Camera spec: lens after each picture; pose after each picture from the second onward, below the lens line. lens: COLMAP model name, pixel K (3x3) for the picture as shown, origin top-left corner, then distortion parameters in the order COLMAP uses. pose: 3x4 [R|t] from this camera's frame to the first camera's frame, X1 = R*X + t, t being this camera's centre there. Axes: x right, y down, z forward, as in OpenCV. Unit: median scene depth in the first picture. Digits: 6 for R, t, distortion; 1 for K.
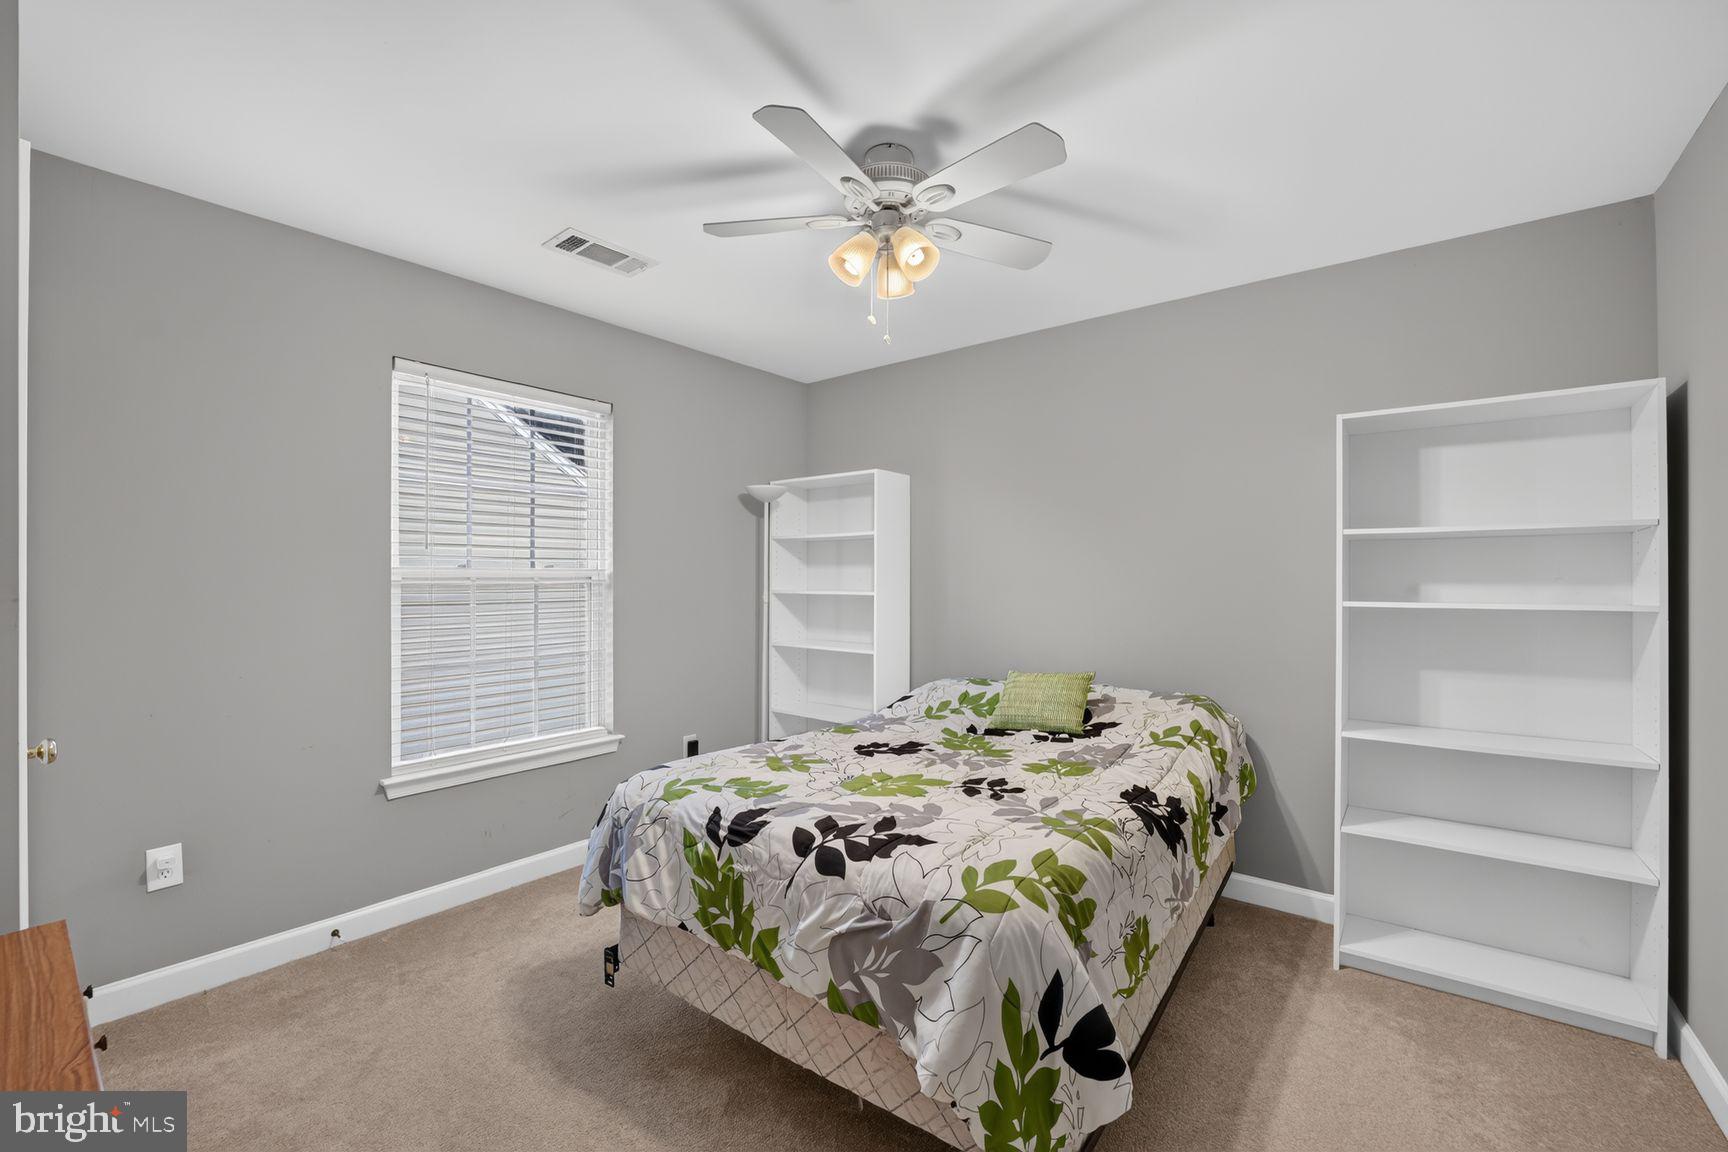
lens RADIAL K [[706.7, 0, 869.2], [0, 706.7, 575.3], [0, 0, 1]] dist [-0.009747, 0.000162]
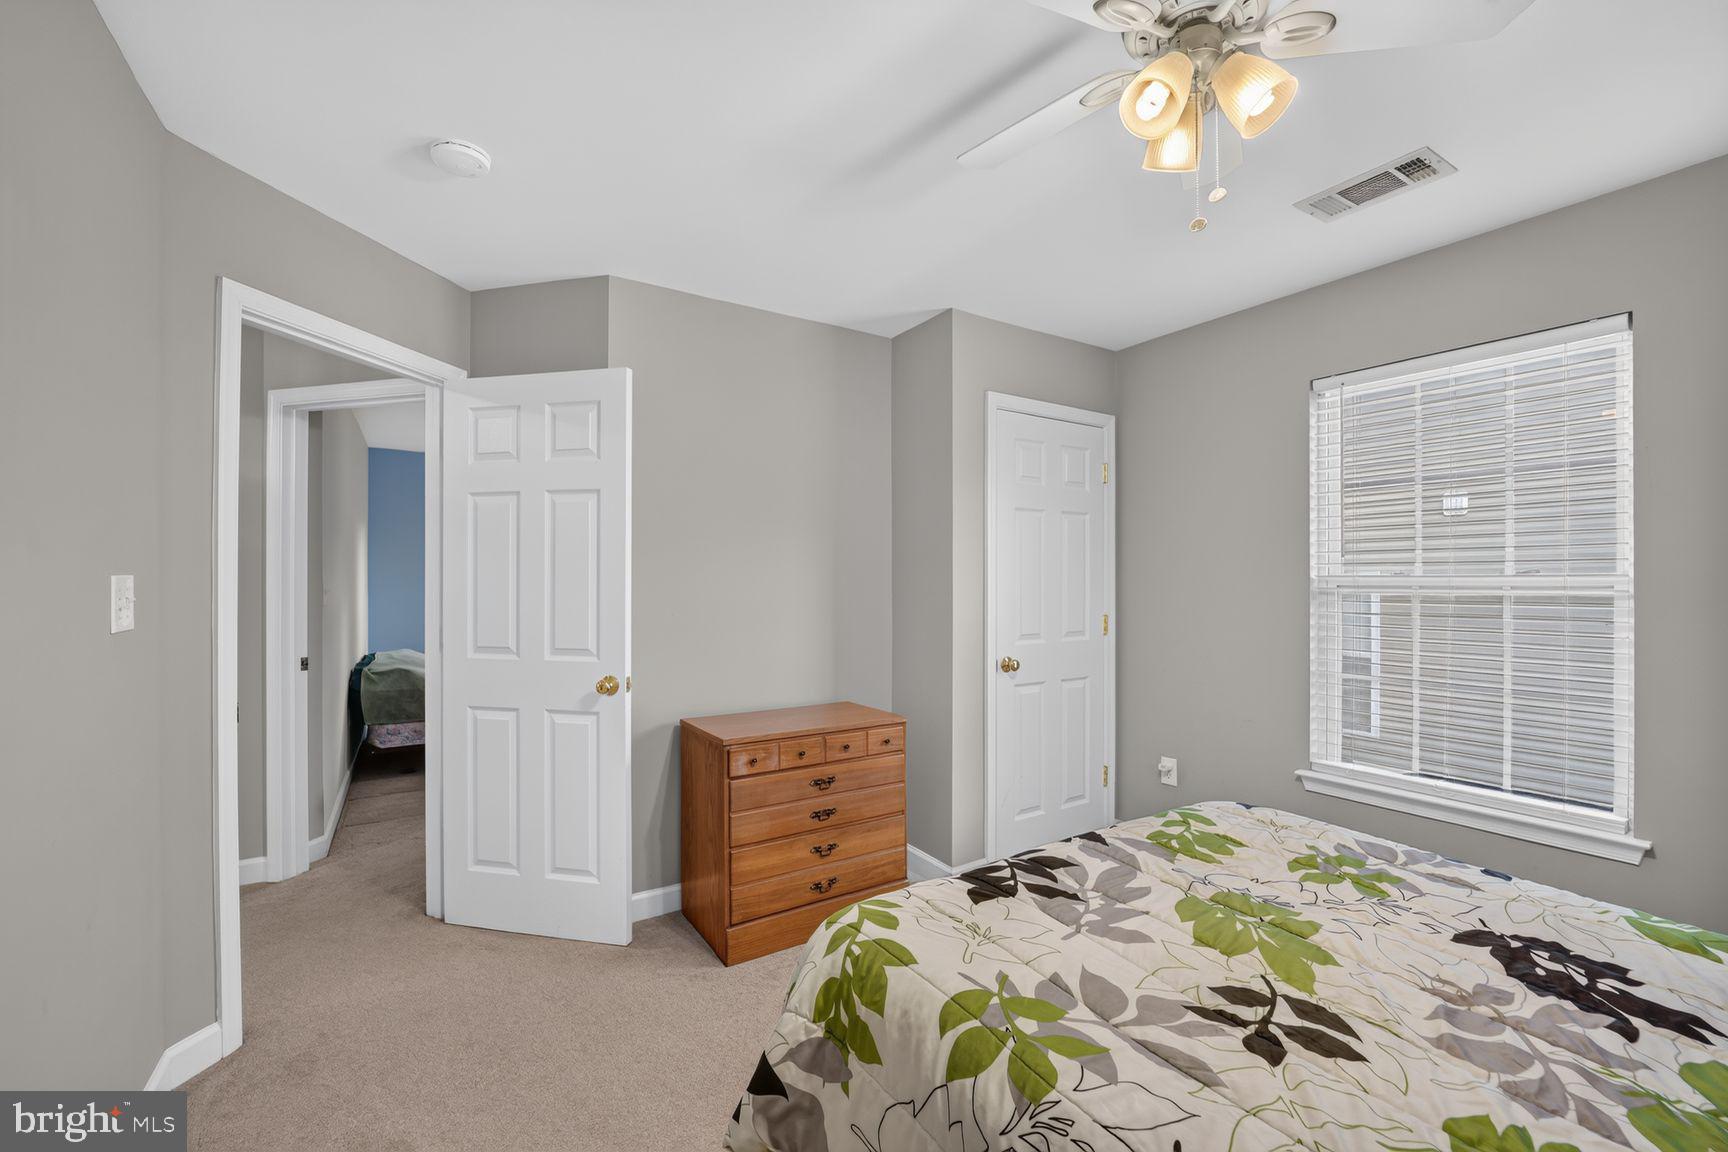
lens RADIAL K [[706.7, 0, 875.9], [0, 706.7, 582.8], [0, 0, 1]] dist [-0.009747, 0.000162]
pose [[-0.333063, -0.008579, -0.942866, 0.739321], [0.005309, 0.999926, -0.010973, 0.003831], [0.942890, -0.008661, -0.332992, 0.930210]]
